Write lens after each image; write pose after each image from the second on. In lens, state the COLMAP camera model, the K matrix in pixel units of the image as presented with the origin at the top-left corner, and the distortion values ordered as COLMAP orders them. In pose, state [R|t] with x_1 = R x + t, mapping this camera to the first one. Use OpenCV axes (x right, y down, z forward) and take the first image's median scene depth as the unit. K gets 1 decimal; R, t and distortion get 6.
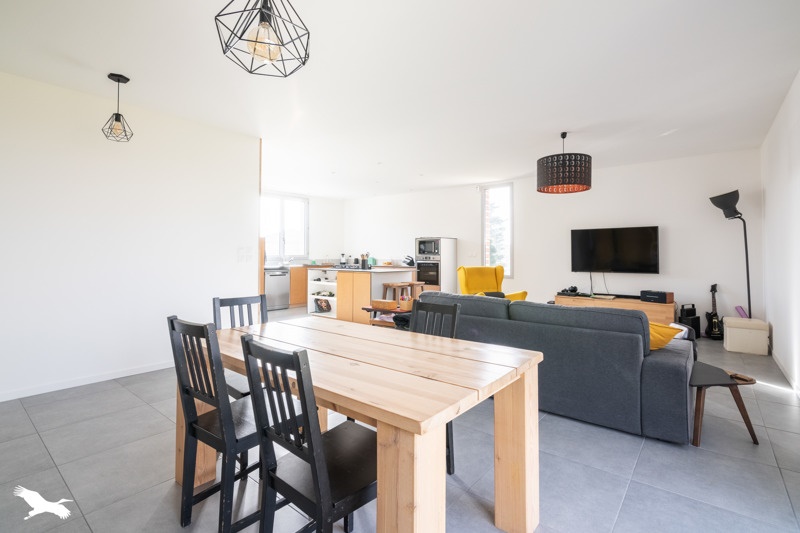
lens RADIAL K [[378.5, 0, 403.7], [0, 378.5, 252.9], [0, 0, 1]] dist [-0.001182, -0.000175]
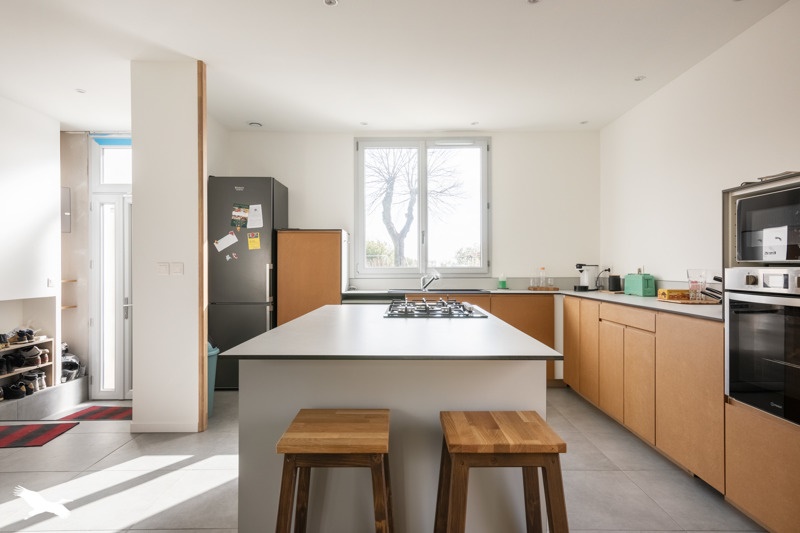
lens RADIAL K [[482.2, 0, 400.0], [0, 482.2, 266.5], [0, 0, 1]] dist [0.000689, 0.000079]
pose [[0.628428, -0.004011, -0.777857, 0.180315], [0.009368, 0.999953, 0.002412, 0.003775], [0.777811, -0.008803, 0.628436, 0.888212]]
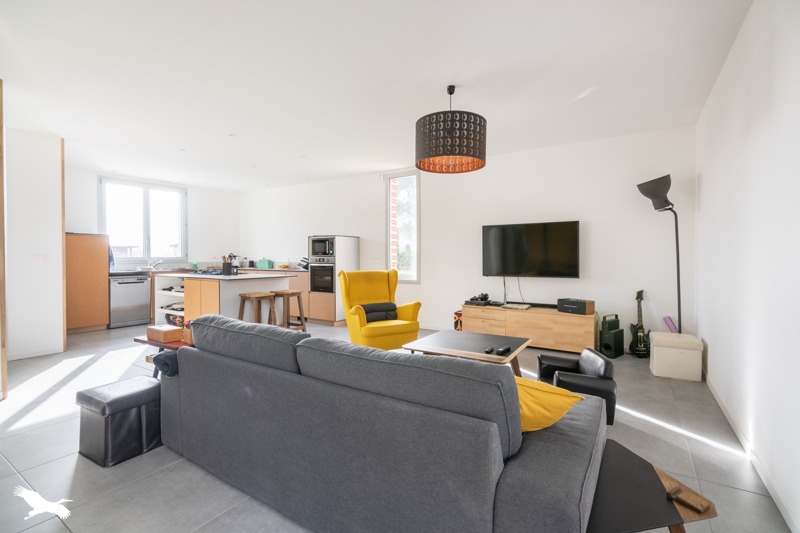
lens RADIAL K [[365.6, 0, 400.0], [0, 365.6, 266.5], [0, 0, 1]] dist [-0.000930, -0.000080]
pose [[0.994456, -0.006400, 0.104954, 0.197894], [0.002960, 0.999454, 0.032896, 0.002082], [-0.105107, -0.032403, 0.993933, 0.241886]]
